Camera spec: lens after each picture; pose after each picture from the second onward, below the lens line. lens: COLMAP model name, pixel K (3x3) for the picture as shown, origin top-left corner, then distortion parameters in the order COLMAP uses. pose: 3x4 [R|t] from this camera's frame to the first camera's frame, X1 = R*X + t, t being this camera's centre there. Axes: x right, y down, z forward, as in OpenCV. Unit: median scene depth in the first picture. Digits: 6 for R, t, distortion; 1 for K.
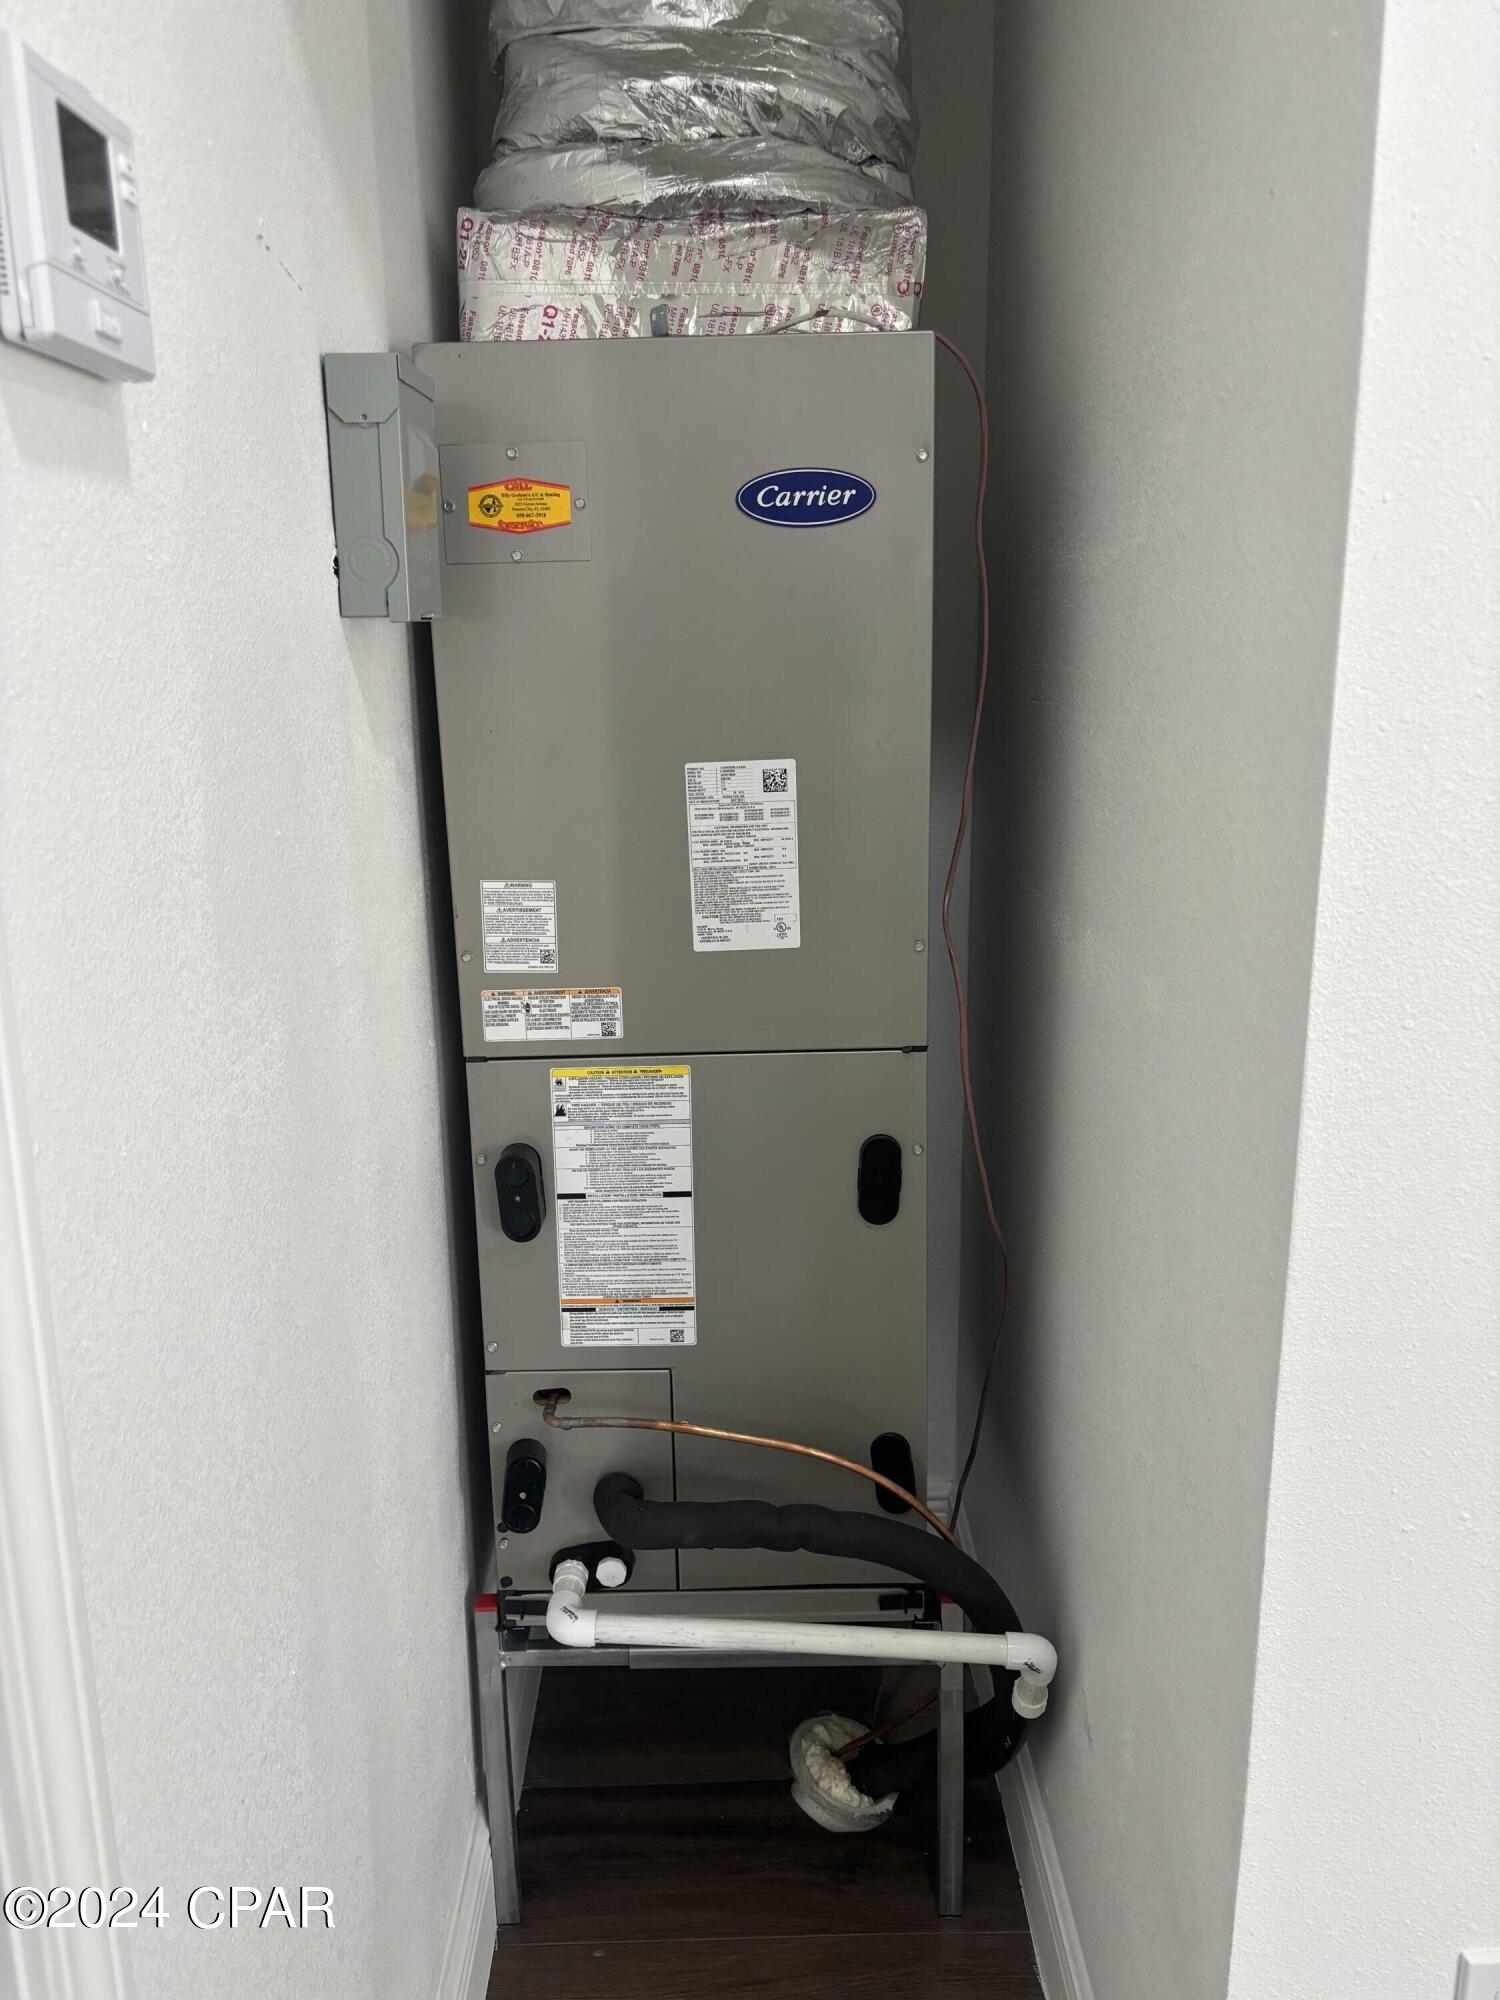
lens RADIAL K [[1489.6, 0, 741.2], [0, 1489.6, 1001.4], [0, 0, 1]] dist [0.027744, -0.013542]
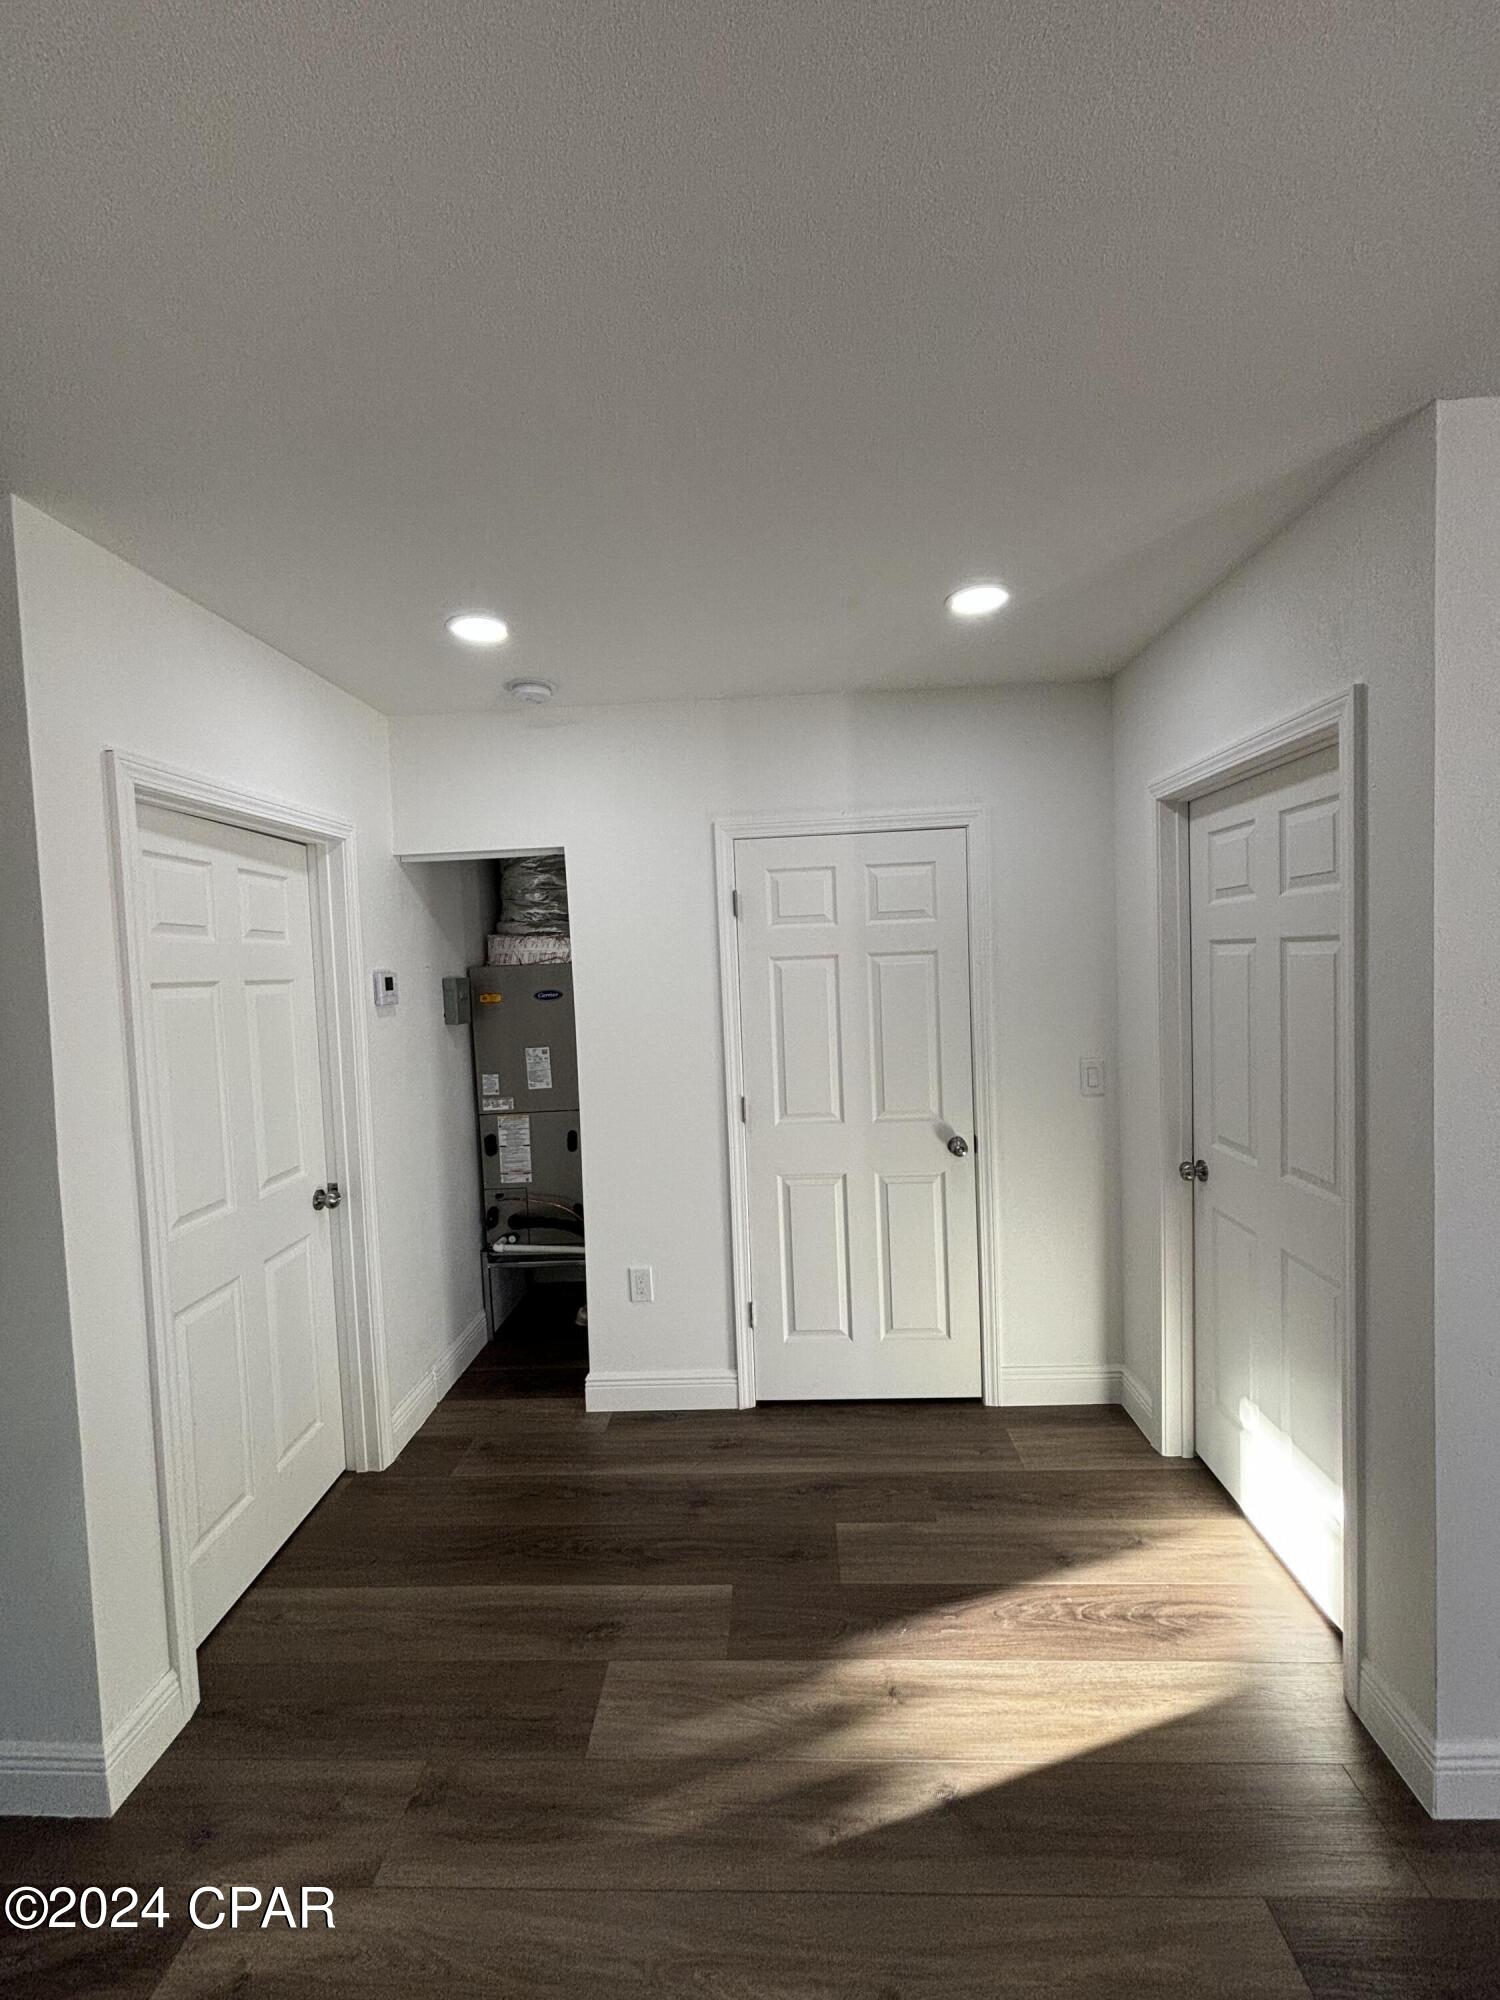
lens RADIAL K [[809.4, 0, 760.6], [0, 809.4, 1000.3], [0, 0, 1]] dist [0.001548, 0.001319]
pose [[0.997622, -0.029796, -0.062146, 0.821694], [0.016523, 0.978819, -0.204062, 0.212416], [0.066910, 0.202550, 0.976983, -1.400250]]
